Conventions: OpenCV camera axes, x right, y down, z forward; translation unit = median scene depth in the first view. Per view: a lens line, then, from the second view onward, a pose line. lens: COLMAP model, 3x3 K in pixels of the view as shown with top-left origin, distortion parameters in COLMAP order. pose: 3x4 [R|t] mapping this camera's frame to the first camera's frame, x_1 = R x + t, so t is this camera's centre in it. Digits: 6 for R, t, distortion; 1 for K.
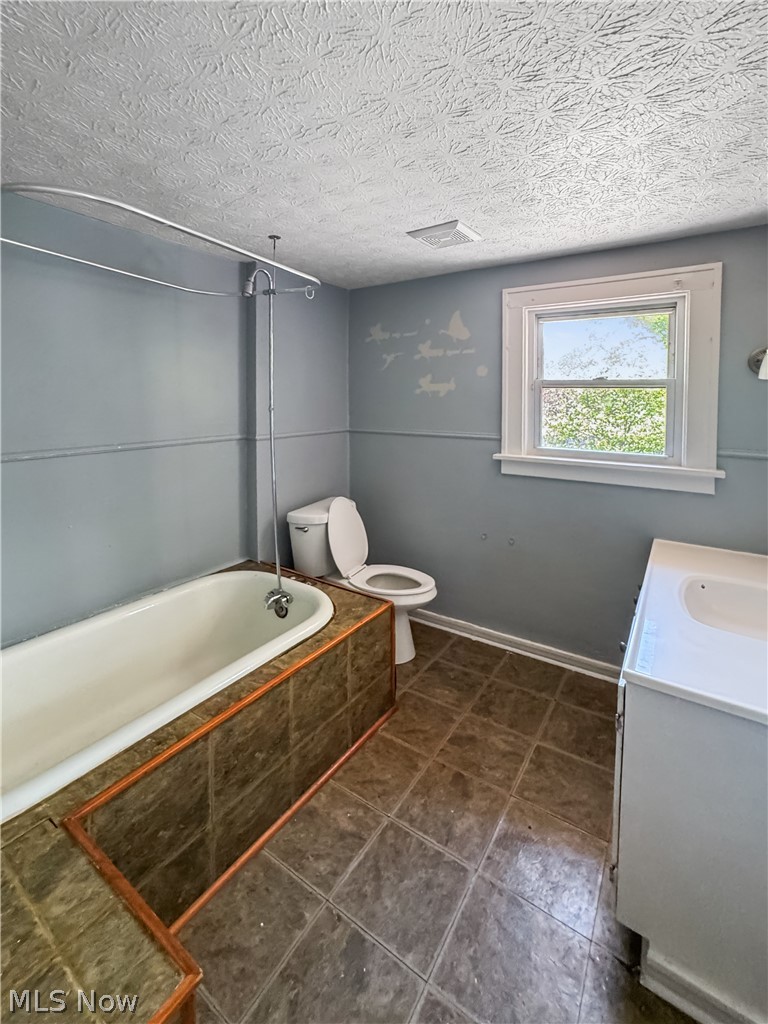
lens RADIAL K [[423.9, 0, 385.3], [0, 423.9, 488.2], [0, 0, 1]] dist [-0.039890, 0.019366]
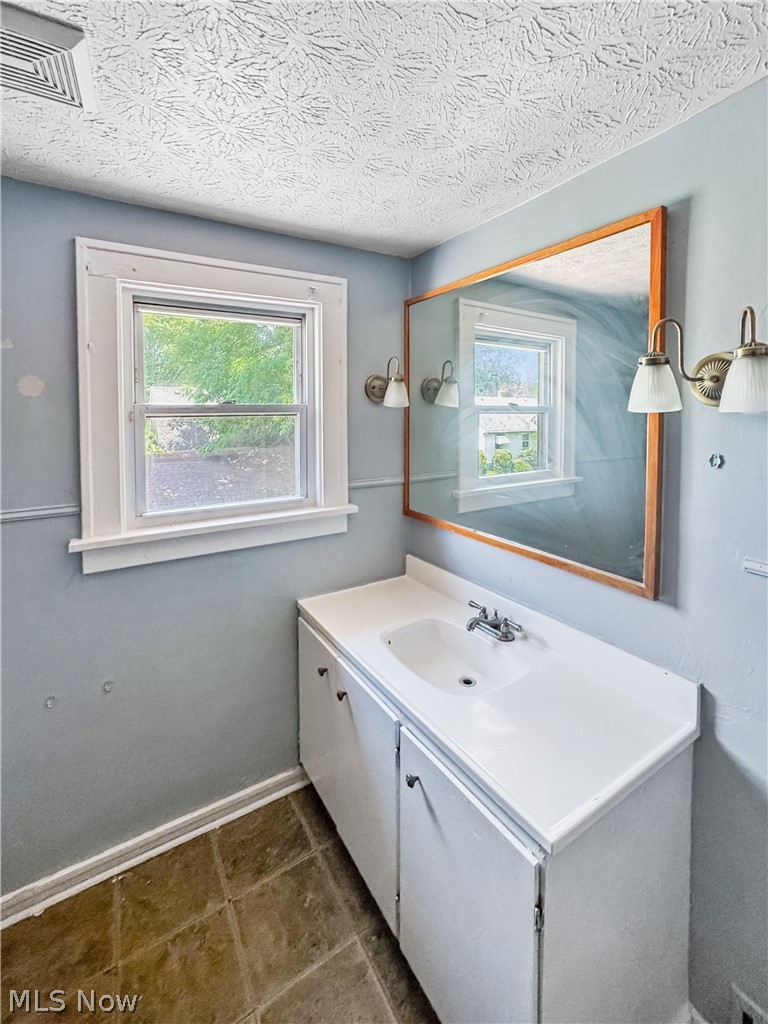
lens RADIAL K [[501.8, 0, 383.3], [0, 501.8, 457.0], [0, 0, 1]] dist [-0.023214, 0.000746]
pose [[0.447636, -0.076150, 0.890968, -0.117186], [0.205273, 0.978510, -0.019500, -0.103795], [-0.870336, 0.191621, 0.453648, 0.409529]]
